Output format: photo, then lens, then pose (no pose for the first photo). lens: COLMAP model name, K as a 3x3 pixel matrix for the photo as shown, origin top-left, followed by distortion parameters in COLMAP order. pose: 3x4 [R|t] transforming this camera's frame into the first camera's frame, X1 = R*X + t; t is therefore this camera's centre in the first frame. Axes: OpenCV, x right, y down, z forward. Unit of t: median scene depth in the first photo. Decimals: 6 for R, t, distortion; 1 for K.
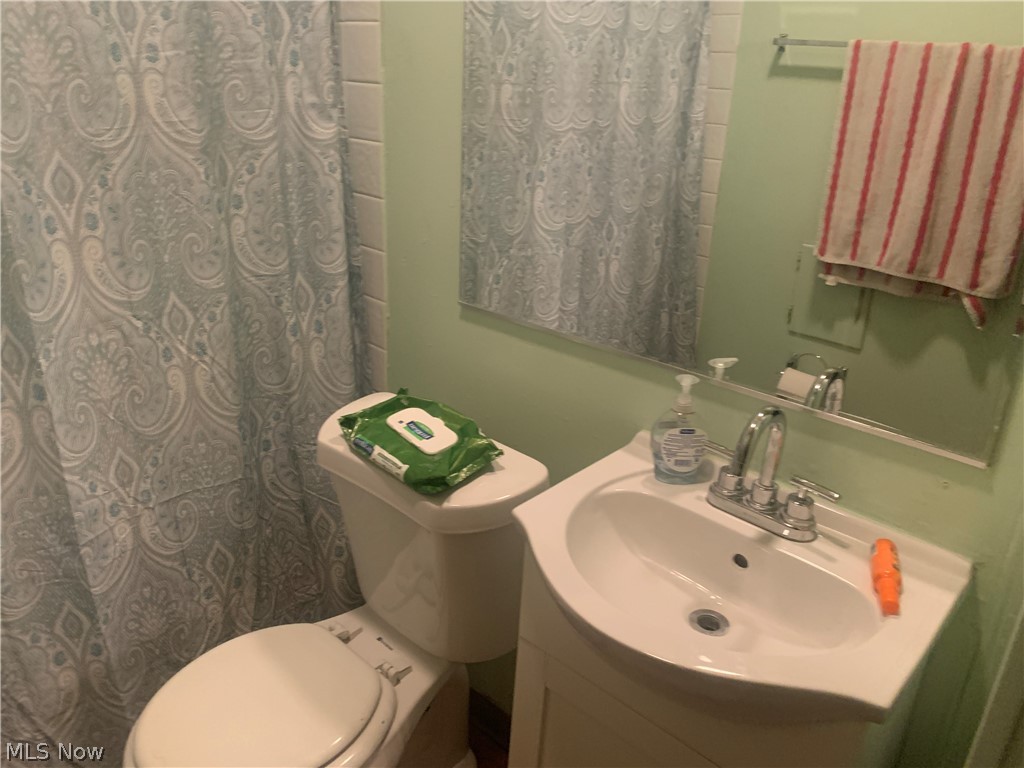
lens RADIAL K [[777.6, 0, 515.9], [0, 777.6, 373.1], [0, 0, 1]] dist [0.034104, -0.046246]
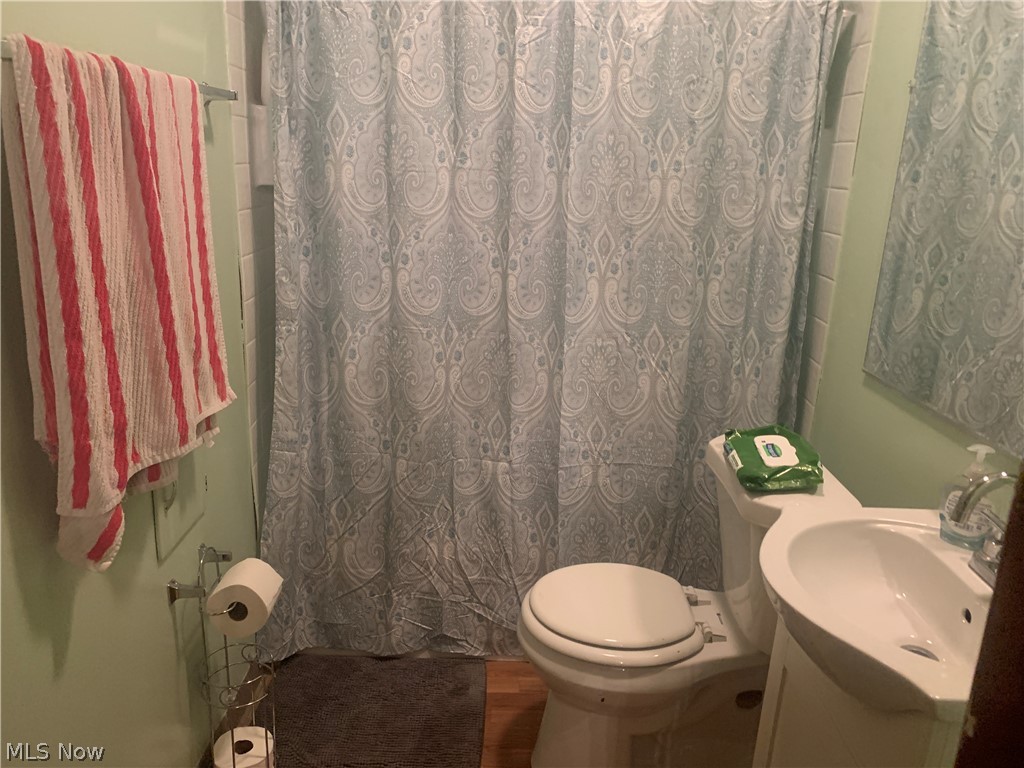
lens RADIAL K [[777.6, 0, 512.7], [0, 777.6, 392.4], [0, 0, 1]] dist [0.034104, -0.046246]
pose [[0.672352, 0.197753, -0.713328, 0.455605], [-0.280273, 0.959918, 0.001942, 0.094661], [0.685121, 0.198621, 0.700828, -0.188108]]
